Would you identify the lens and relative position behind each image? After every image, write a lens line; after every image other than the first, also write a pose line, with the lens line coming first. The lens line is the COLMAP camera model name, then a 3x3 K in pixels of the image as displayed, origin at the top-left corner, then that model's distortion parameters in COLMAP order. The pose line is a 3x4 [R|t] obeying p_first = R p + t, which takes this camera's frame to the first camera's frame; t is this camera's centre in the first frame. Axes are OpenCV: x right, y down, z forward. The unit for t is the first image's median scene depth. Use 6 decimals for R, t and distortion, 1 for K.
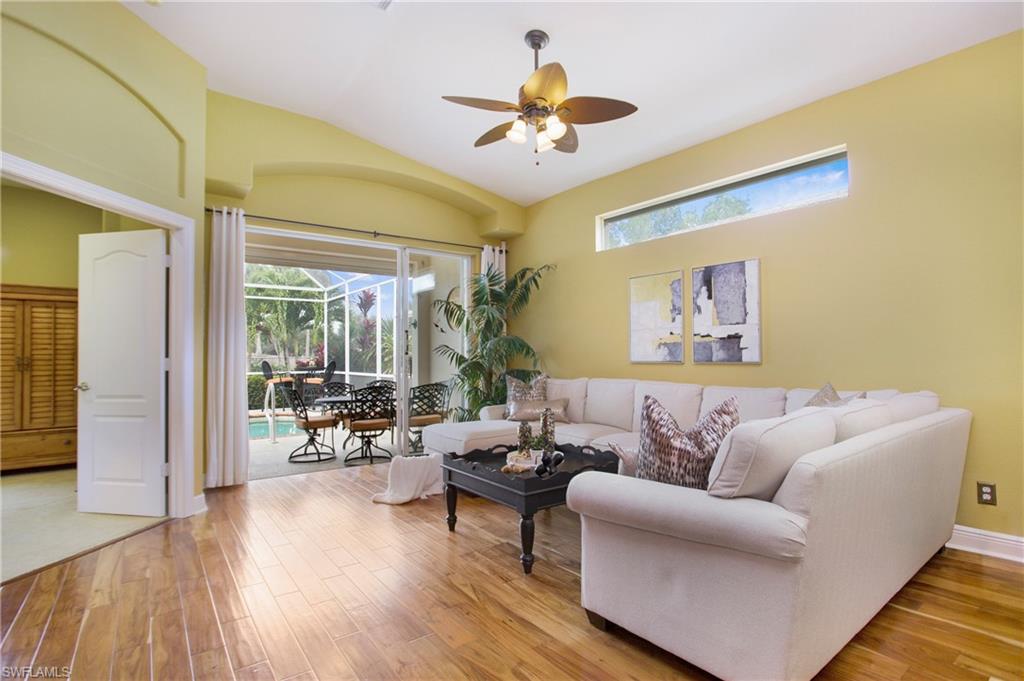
lens RADIAL K [[495.3, 0, 506.7], [0, 495.3, 337.5], [0, 0, 1]] dist [-0.019219, 0.000192]
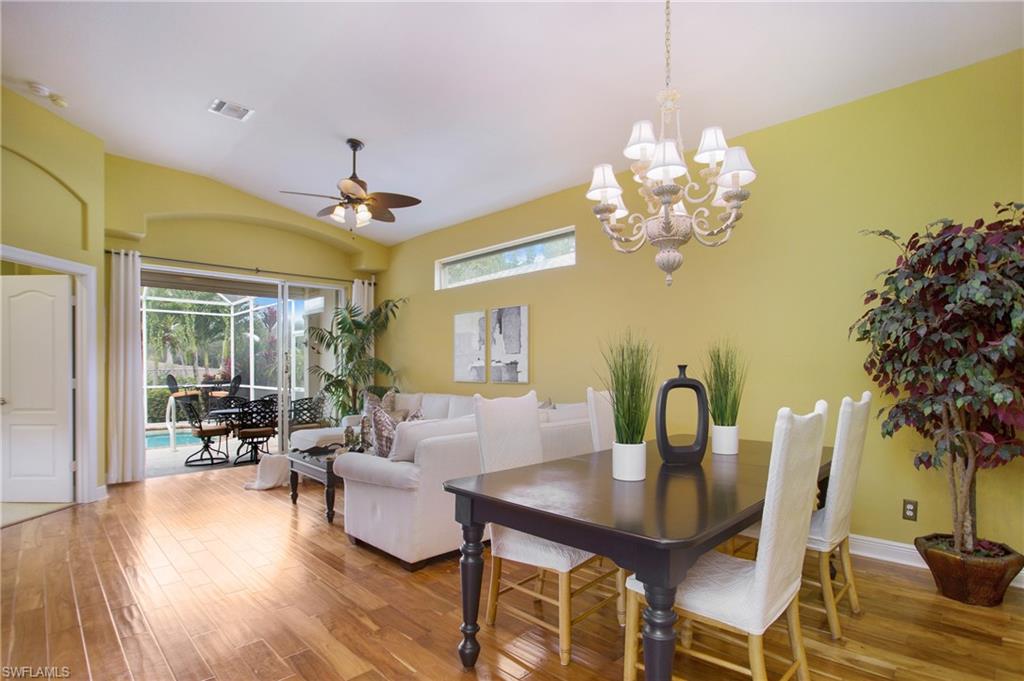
lens RADIAL K [[525.0, 0, 462.3], [0, 525.0, 361.9], [0, 0, 1]] dist [0.012134, -0.001425]
pose [[0.999161, 0.005638, 0.040577, 0.197566], [-0.006658, 0.999664, 0.025033, -0.029207], [-0.040422, -0.025282, 0.998863, -0.314124]]
